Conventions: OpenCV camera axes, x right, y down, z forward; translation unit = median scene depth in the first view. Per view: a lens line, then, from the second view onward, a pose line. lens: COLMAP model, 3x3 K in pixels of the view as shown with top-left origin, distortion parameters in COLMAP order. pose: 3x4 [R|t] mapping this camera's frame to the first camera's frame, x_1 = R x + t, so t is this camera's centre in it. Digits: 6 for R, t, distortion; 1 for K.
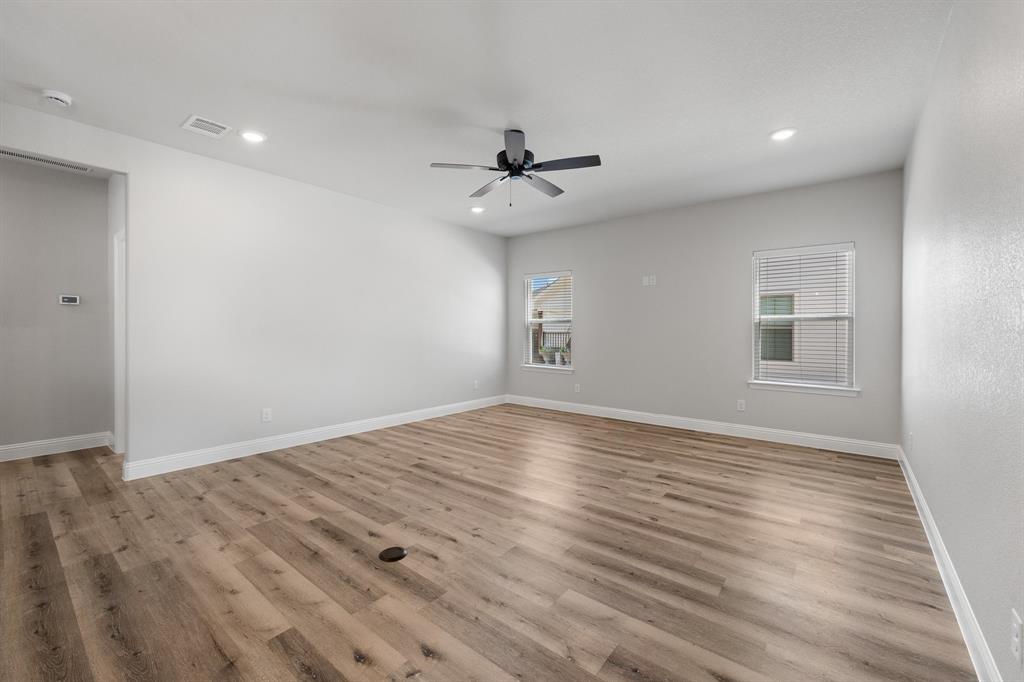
lens RADIAL K [[419.0, 0, 515.4], [0, 419.0, 337.4], [0, 0, 1]] dist [-0.002656, -0.000291]
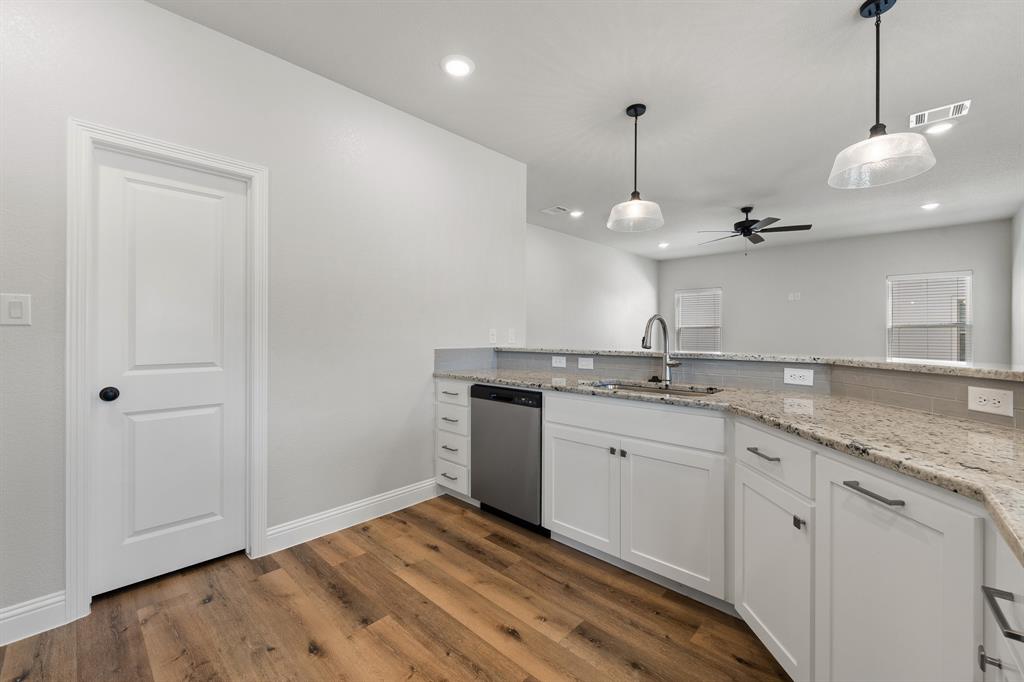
lens RADIAL K [[420.9, 0, 527.5], [0, 420.9, 332.6], [0, 0, 1]] dist [0.001120, 0.000107]
pose [[0.998169, -0.003471, -0.060389, -0.703757], [0.002345, 0.999822, -0.018701, -0.001166], [0.060443, 0.018525, 0.998000, -0.582677]]
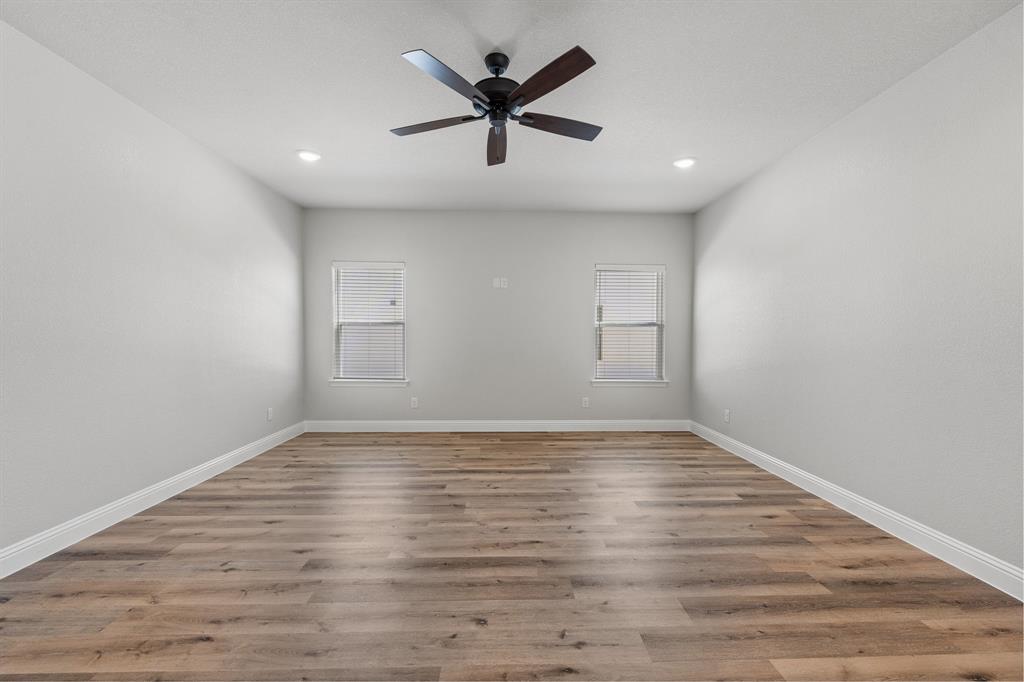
lens RADIAL K [[411.7, 0, 515.5], [0, 411.7, 346.9], [0, 0, 1]] dist [-0.000670, 0.000046]
pose [[0.759740, -0.020450, 0.649905, -0.437854], [0.010324, 0.999759, 0.019390, -0.010677], [-0.650145, -0.008022, 0.759768, 0.427365]]
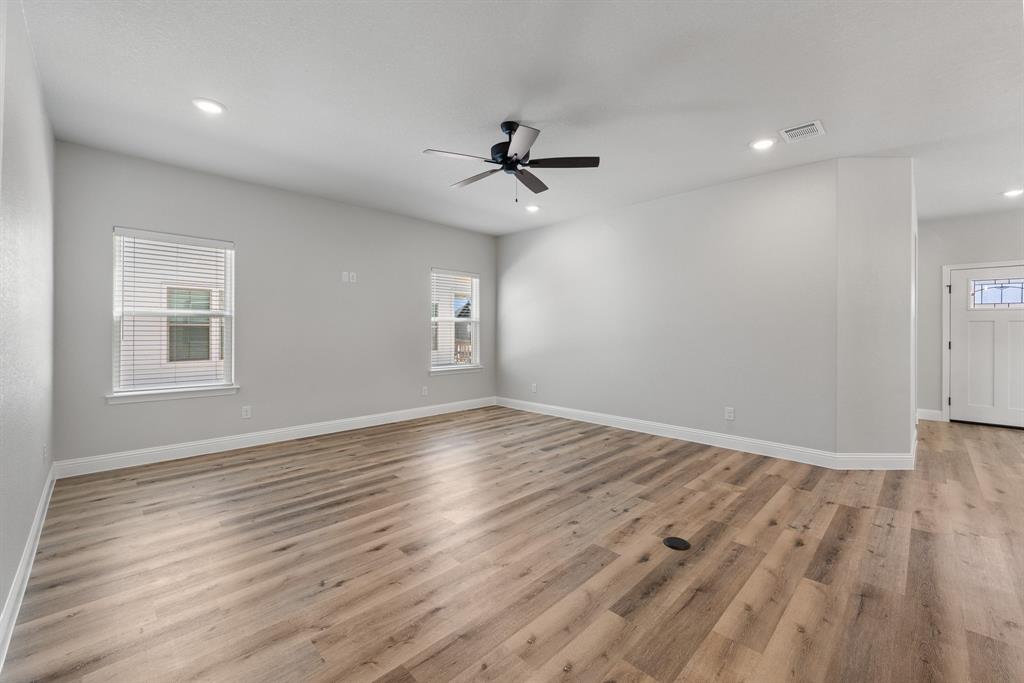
lens RADIAL K [[420.6, 0, 515.4], [0, 420.6, 330.7], [0, 0, 1]] dist [-0.000186, 0.000415]
pose [[0.099218, -0.005555, 0.995050, -0.946033], [0.014162, 0.999891, 0.004170, -0.021517], [-0.994965, 0.013678, 0.099286, 0.880516]]
